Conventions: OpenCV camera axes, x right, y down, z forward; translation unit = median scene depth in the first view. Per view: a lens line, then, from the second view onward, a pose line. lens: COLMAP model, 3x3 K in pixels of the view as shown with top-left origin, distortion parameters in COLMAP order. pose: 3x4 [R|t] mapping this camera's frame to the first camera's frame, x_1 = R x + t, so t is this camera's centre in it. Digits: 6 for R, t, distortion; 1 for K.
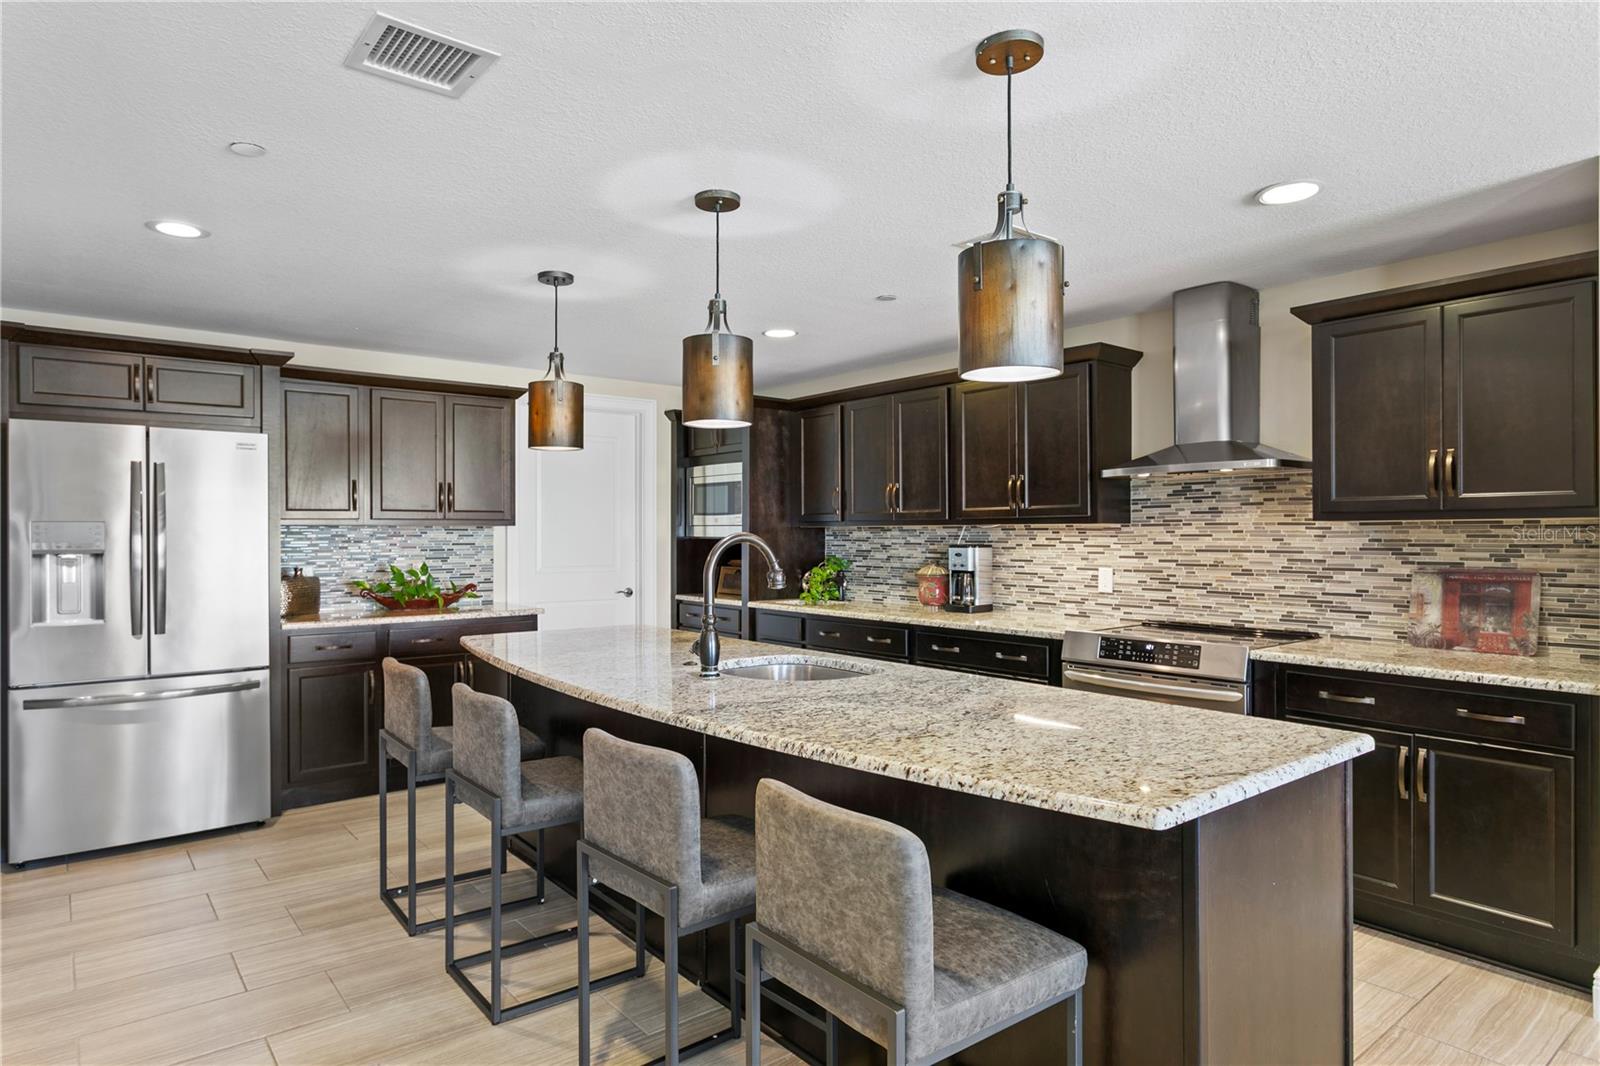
lens RADIAL K [[912.6, 0, 772.7], [0, 912.6, 532.3], [0, 0, 1]] dist [-0.021435, 0.020003]
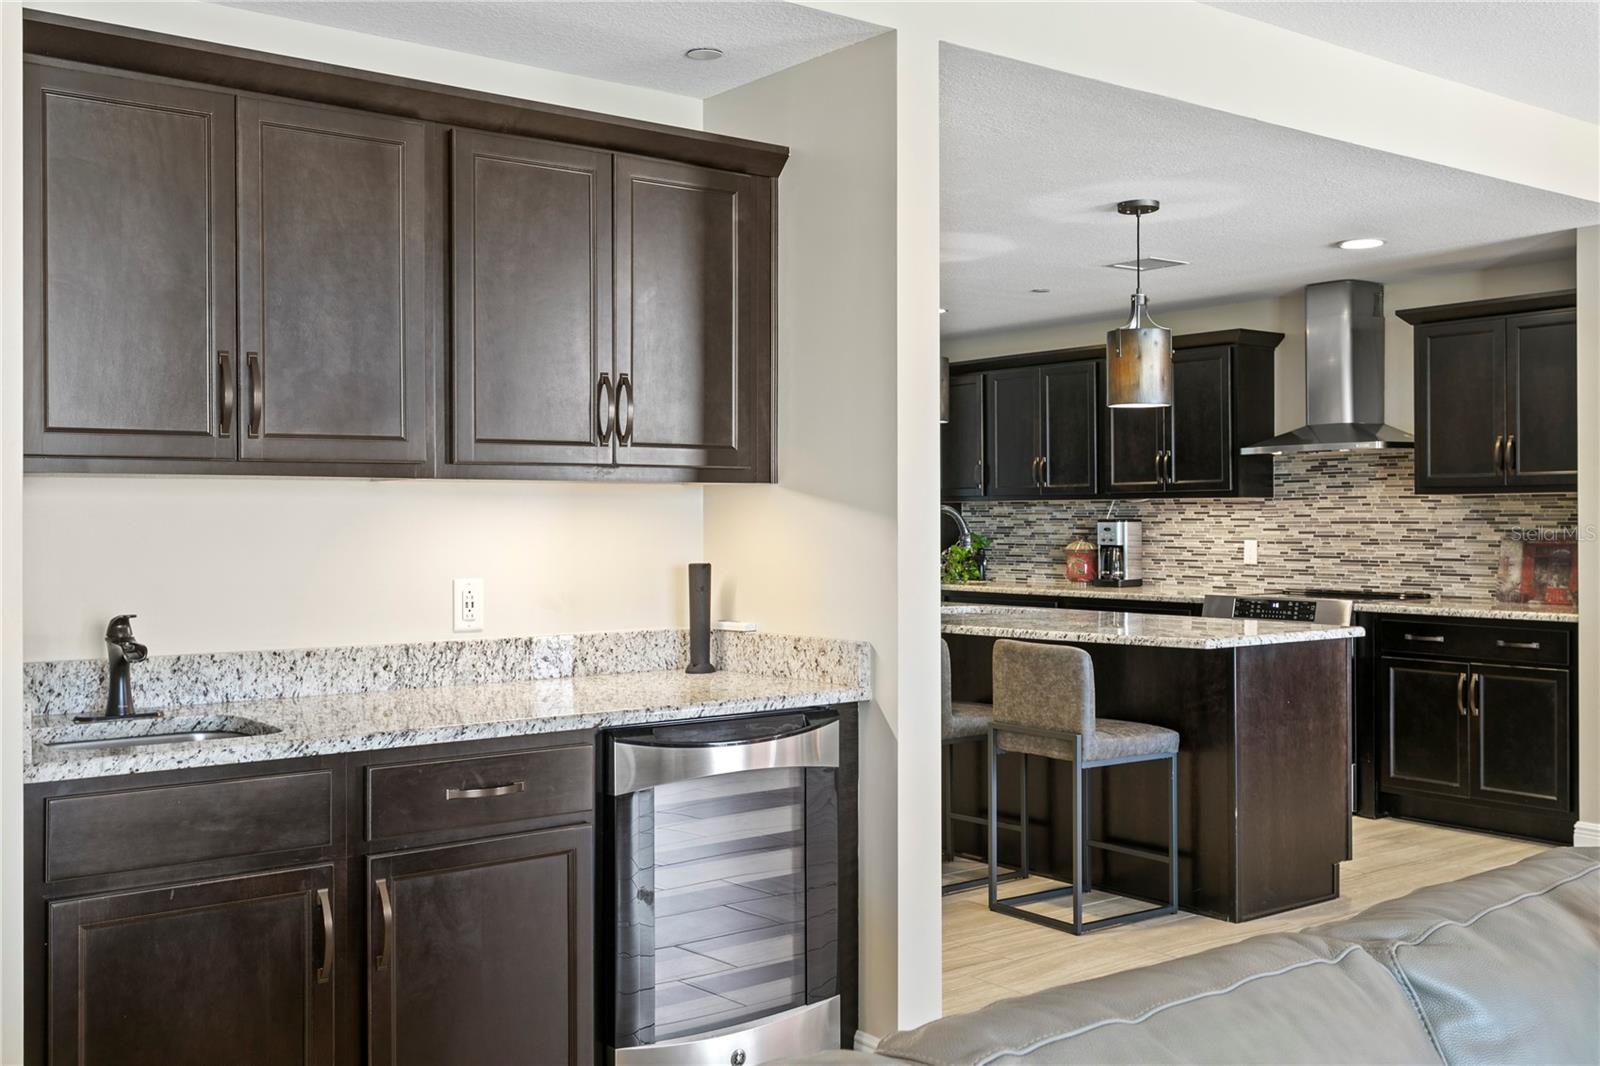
lens RADIAL K [[1556.7, 0, 764.6], [0, 1556.7, 517.9], [0, 0, 1]] dist [0.012265, 0.003005]
pose [[0.999866, -0.002363, -0.016177, -0.157375], [0.002399, 0.999995, 0.002162, 0.008389], [0.016172, -0.002200, 0.999867, -0.777810]]
